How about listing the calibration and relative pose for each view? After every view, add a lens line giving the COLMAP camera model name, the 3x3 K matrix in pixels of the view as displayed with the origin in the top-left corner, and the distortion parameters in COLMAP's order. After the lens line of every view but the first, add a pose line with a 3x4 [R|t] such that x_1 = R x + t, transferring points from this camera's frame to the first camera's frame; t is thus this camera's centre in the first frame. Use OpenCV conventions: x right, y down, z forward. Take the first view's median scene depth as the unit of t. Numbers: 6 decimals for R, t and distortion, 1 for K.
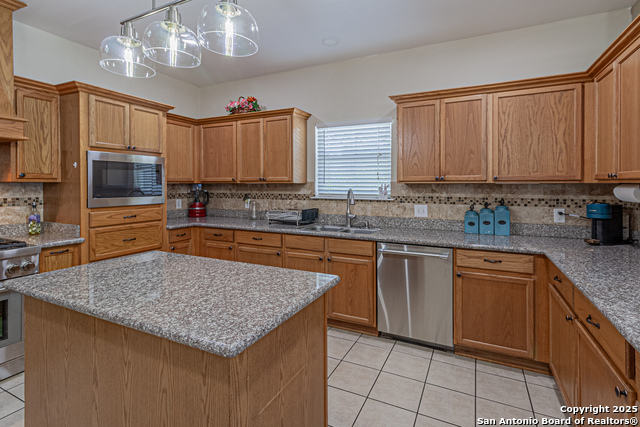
lens RADIAL K [[292.5, 0, 334.8], [0, 292.5, 189.8], [0, 0, 1]] dist [0.003939, 0.000255]
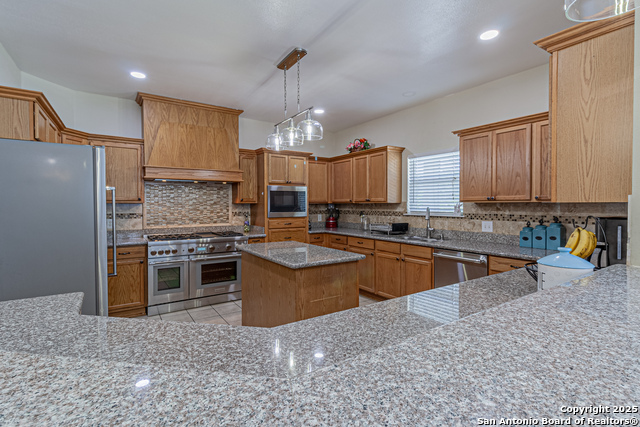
lens RADIAL K [[311.7, 0, 332.2], [0, 311.7, 213.5], [0, 0, 1]] dist [0.001146, 0.000122]
pose [[0.855841, 0.011599, -0.517110, 0.410275], [-0.004305, 0.999874, 0.015302, 0.005112], [0.517222, -0.010871, 0.855782, -0.363090]]
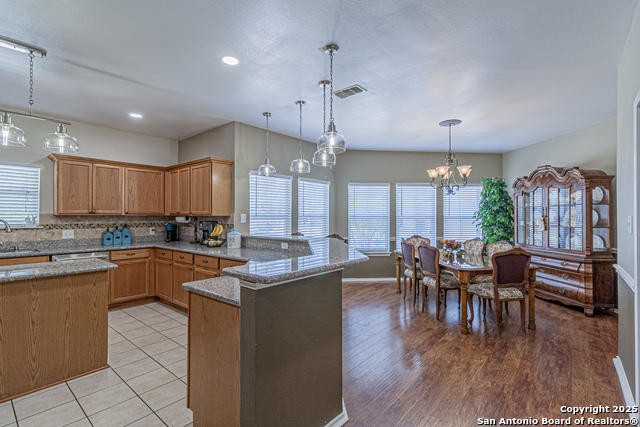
lens RADIAL K [[307.8, 0, 328.2], [0, 307.8, 206.0], [0, 0, 1]] dist [0.002091, 0.000402]
pose [[0.244954, 0.028957, 0.969102, -0.866204], [0.012257, 0.999382, -0.032960, -0.000493], [-0.969457, 0.019952, 0.244448, -0.608321]]
